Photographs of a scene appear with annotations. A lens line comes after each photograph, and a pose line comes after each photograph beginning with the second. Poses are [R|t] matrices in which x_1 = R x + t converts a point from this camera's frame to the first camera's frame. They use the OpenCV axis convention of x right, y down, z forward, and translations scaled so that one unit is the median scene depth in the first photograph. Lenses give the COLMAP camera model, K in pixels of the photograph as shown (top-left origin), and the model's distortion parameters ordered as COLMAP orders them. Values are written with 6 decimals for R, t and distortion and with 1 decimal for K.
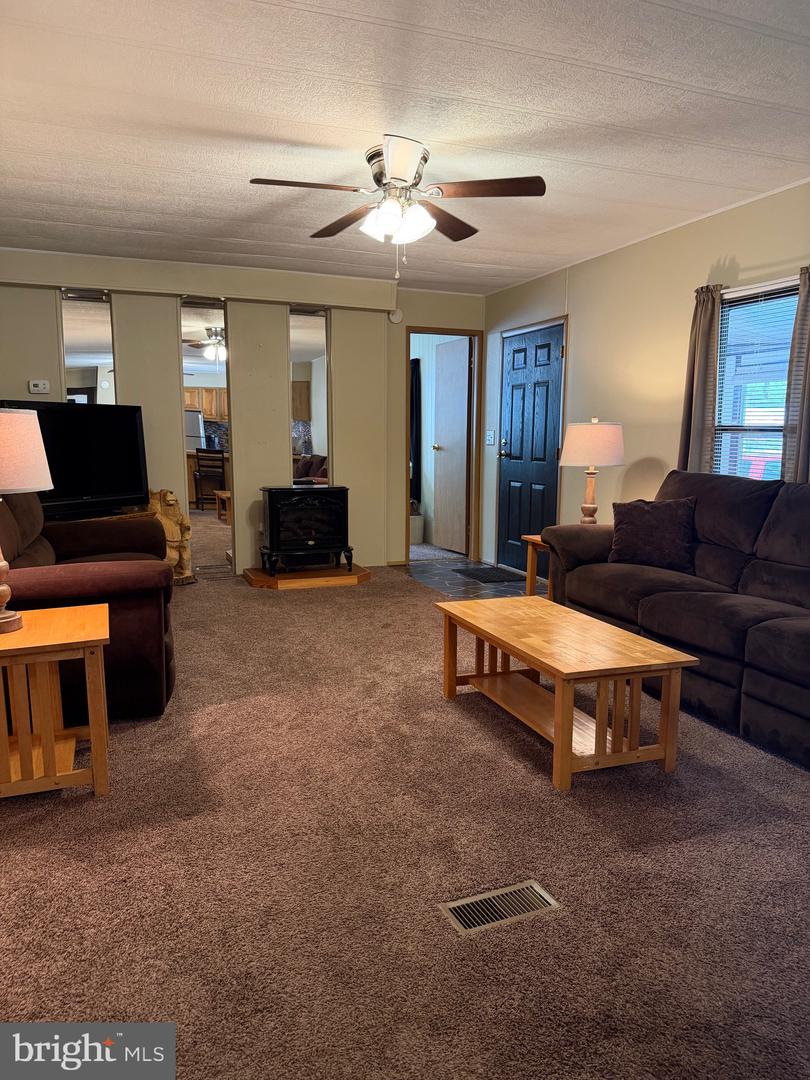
lens RADIAL K [[753.2, 0, 403.2], [0, 753.2, 543.5], [0, 0, 1]] dist [0.156749, -0.290364]
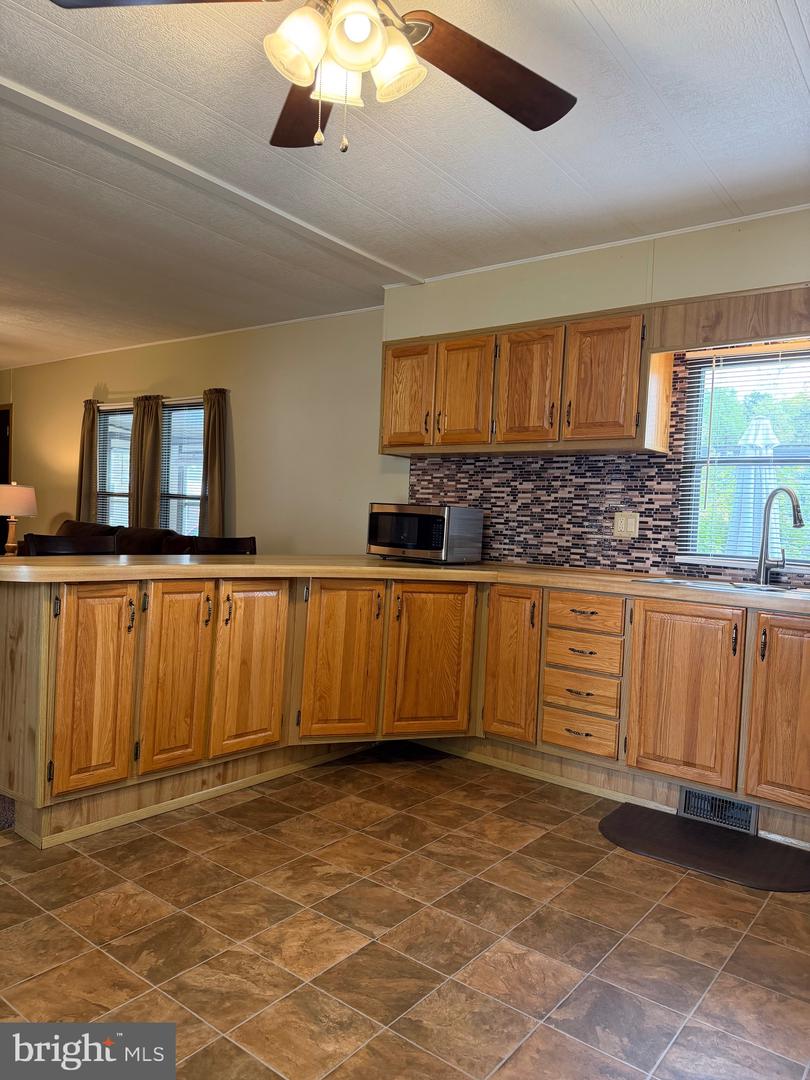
lens RADIAL K [[753.2, 0, 403.2], [0, 753.2, 543.5], [0, 0, 1]] dist [0.156749, -0.290364]
pose [[0.850905, 0.013205, 0.525153, 0.096639], [0.036253, 0.995825, -0.083781, 0.070571], [-0.524066, 0.090328, 0.846874, -0.427038]]
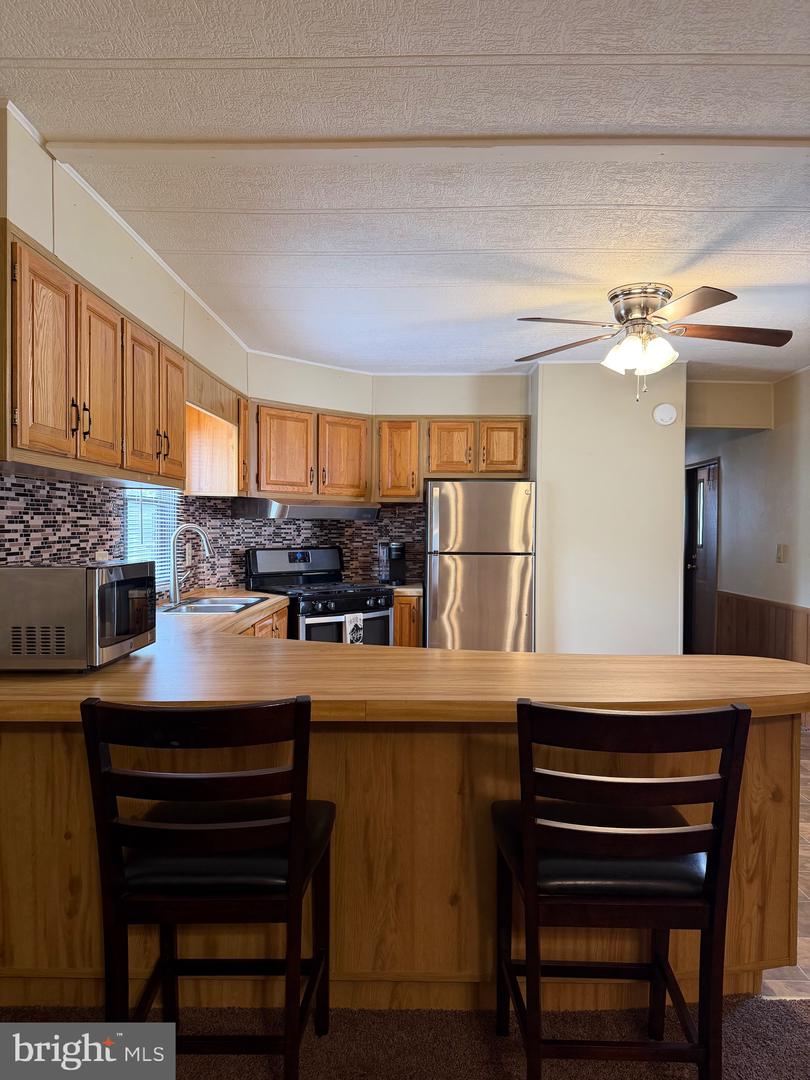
lens RADIAL K [[753.2, 0, 403.2], [0, 753.2, 543.5], [0, 0, 1]] dist [0.156749, -0.290364]
pose [[-0.925658, -0.024034, 0.377597, 0.164869], [0.038192, 0.986948, 0.156444, -0.090950], [-0.376429, 0.159234, -0.912659, 0.462540]]
